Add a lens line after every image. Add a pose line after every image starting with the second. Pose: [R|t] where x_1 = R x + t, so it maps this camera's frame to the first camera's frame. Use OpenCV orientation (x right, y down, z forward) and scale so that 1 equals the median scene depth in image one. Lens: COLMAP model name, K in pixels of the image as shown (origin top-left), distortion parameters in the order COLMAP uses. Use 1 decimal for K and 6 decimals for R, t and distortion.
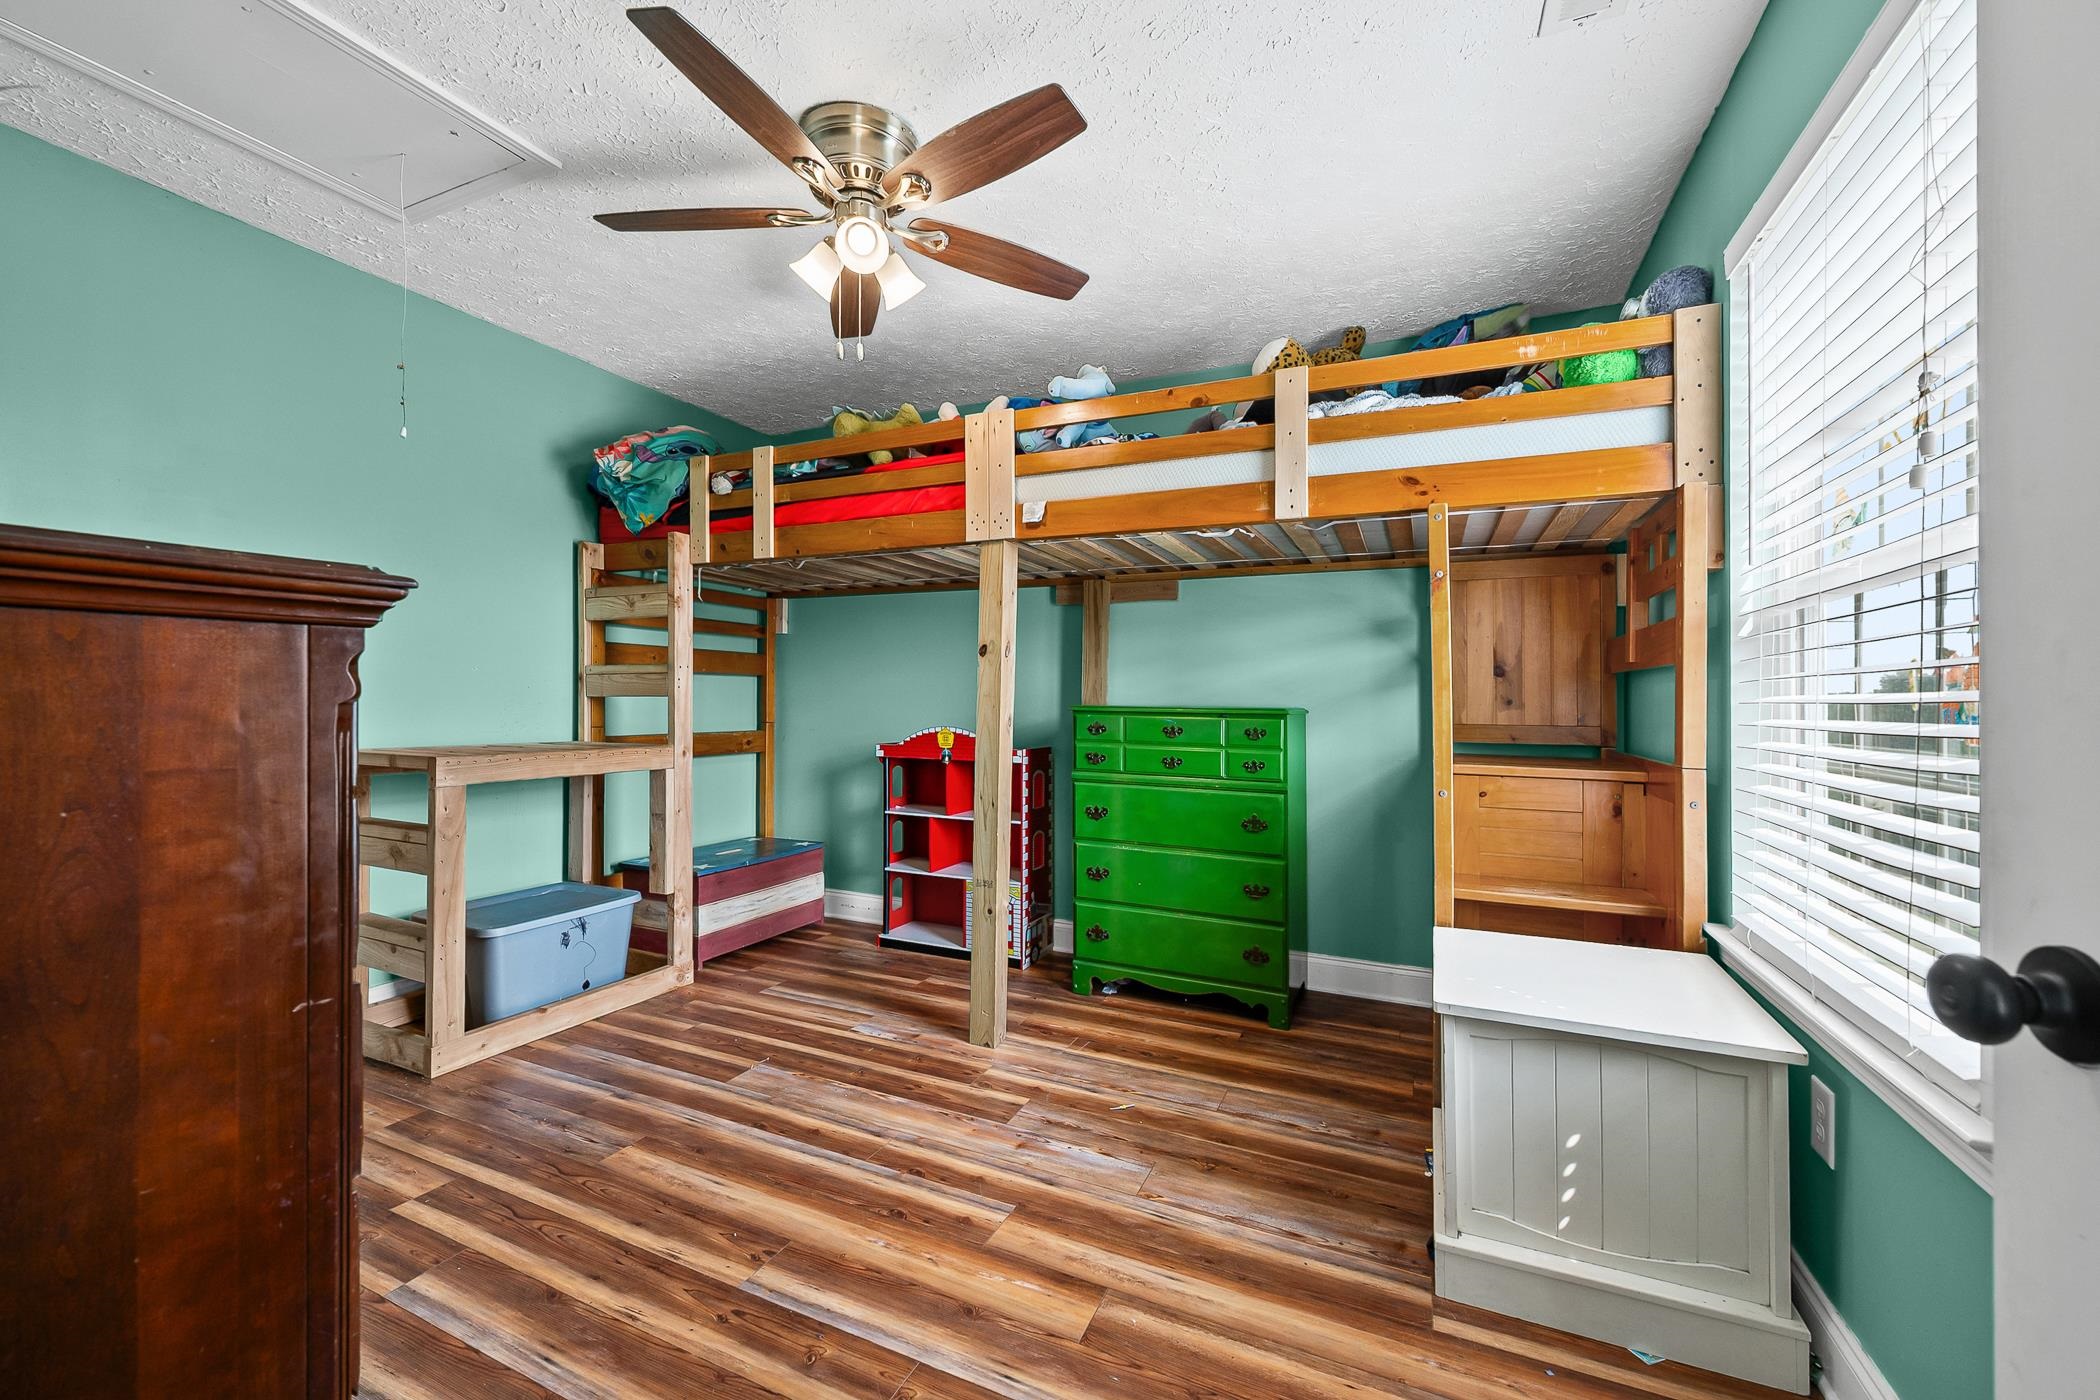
lens RADIAL K [[837.4, 0, 1046.7], [0, 837.4, 692.8], [0, 0, 1]] dist [-0.001526, -0.000557]
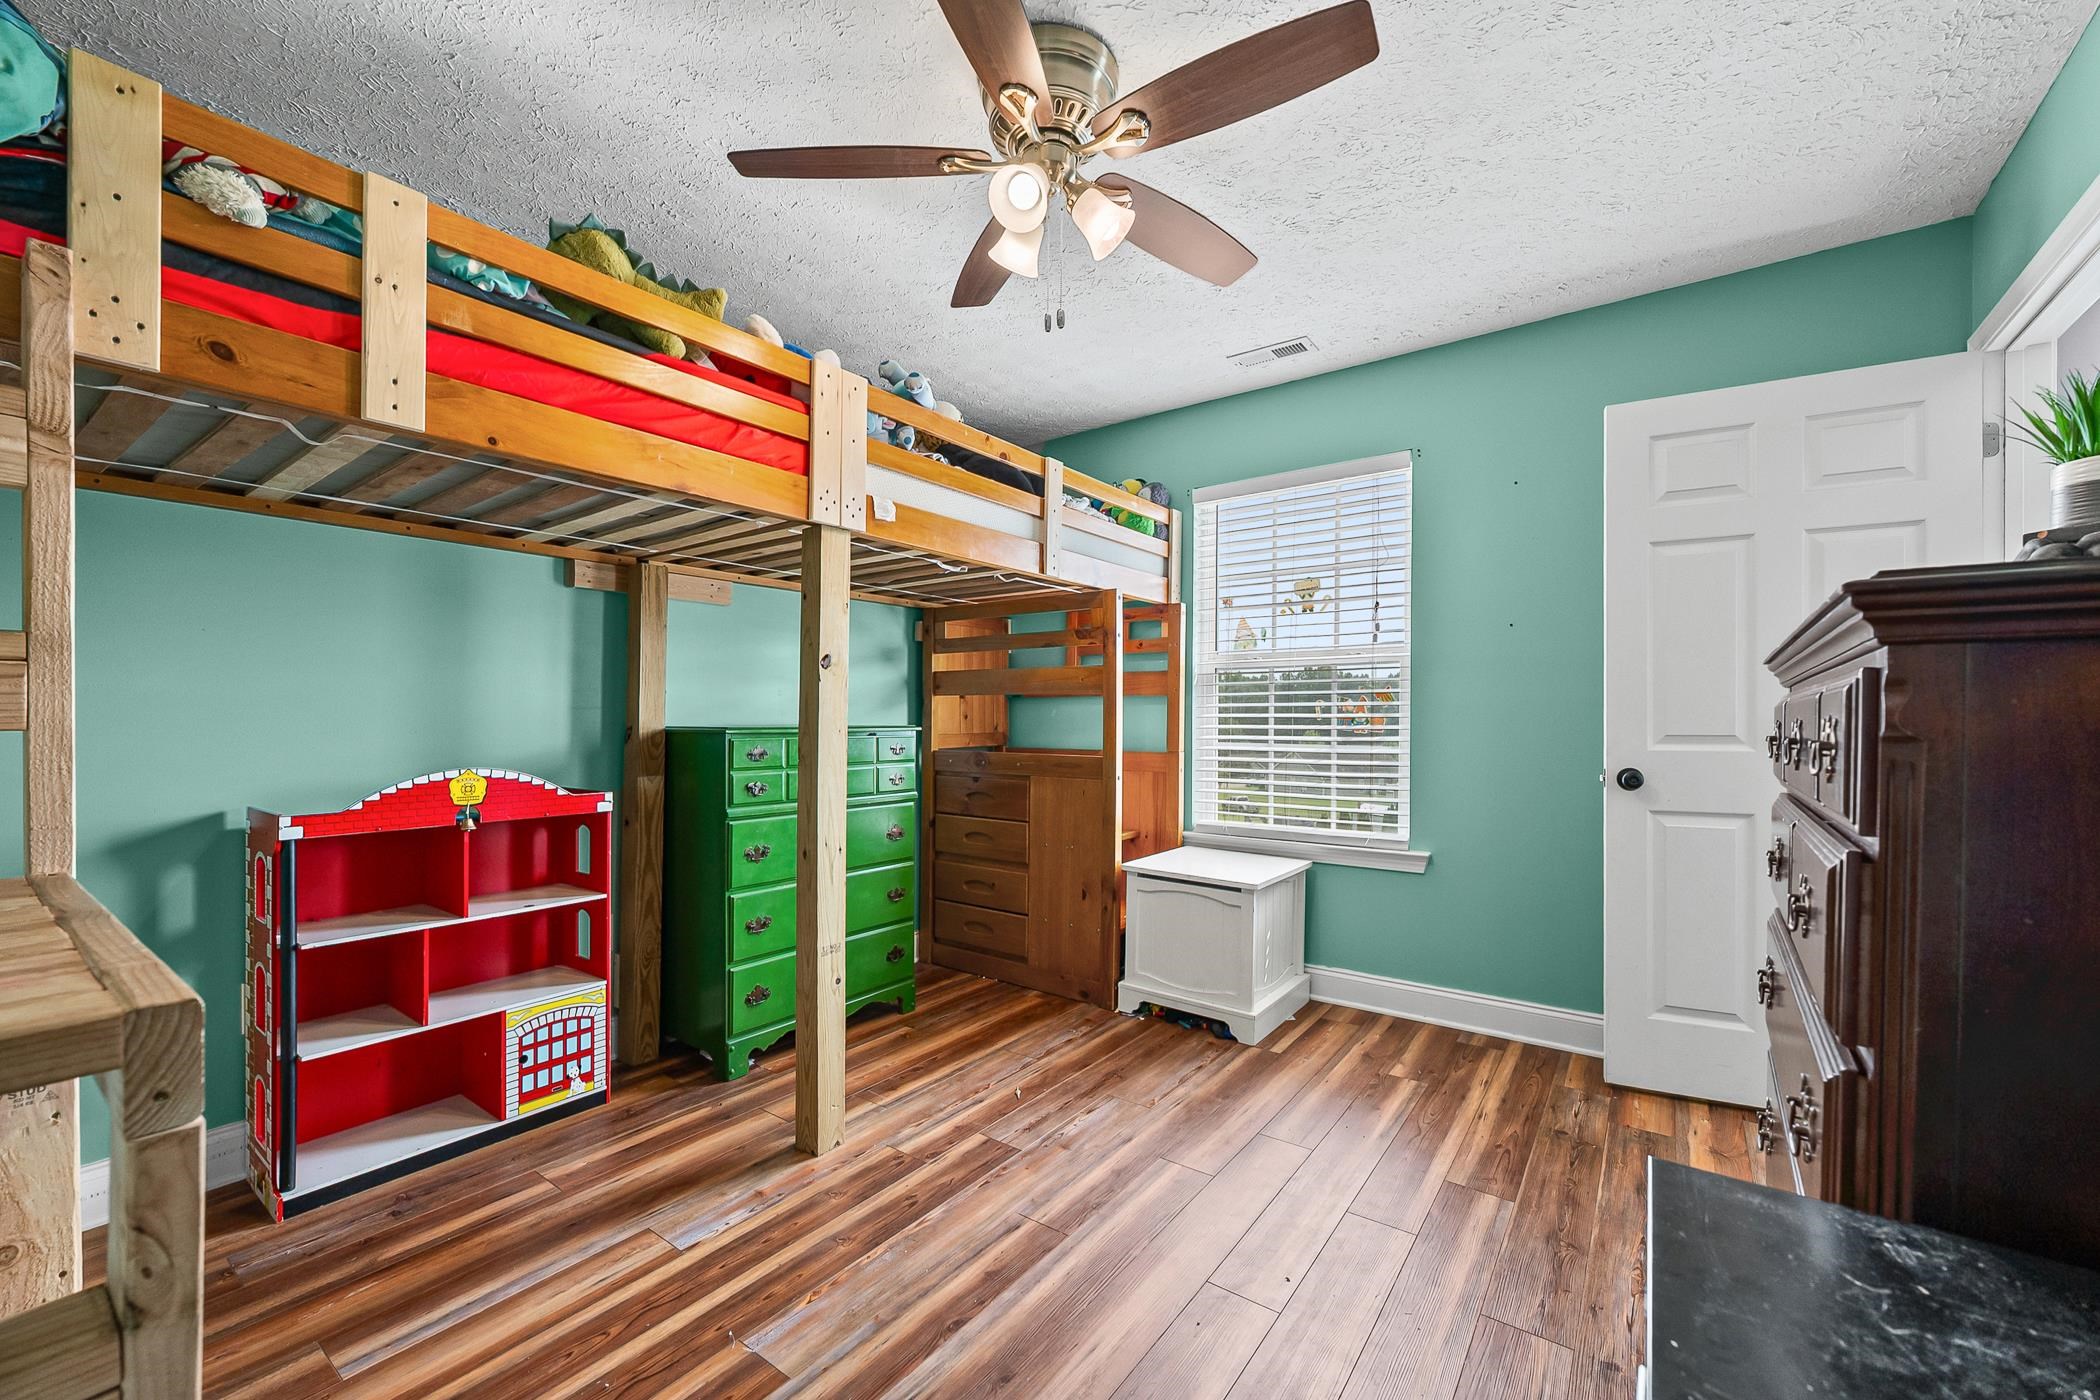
lens RADIAL K [[837.4, 0, 1050.6], [0, 837.4, 713.7], [0, 0, 1]] dist [-0.001526, -0.000557]
pose [[0.201975, -0.008023, 0.979358, -0.843617], [-0.007194, 0.999927, 0.009676, -0.009907], [-0.979364, -0.008999, 0.201903, 0.645038]]
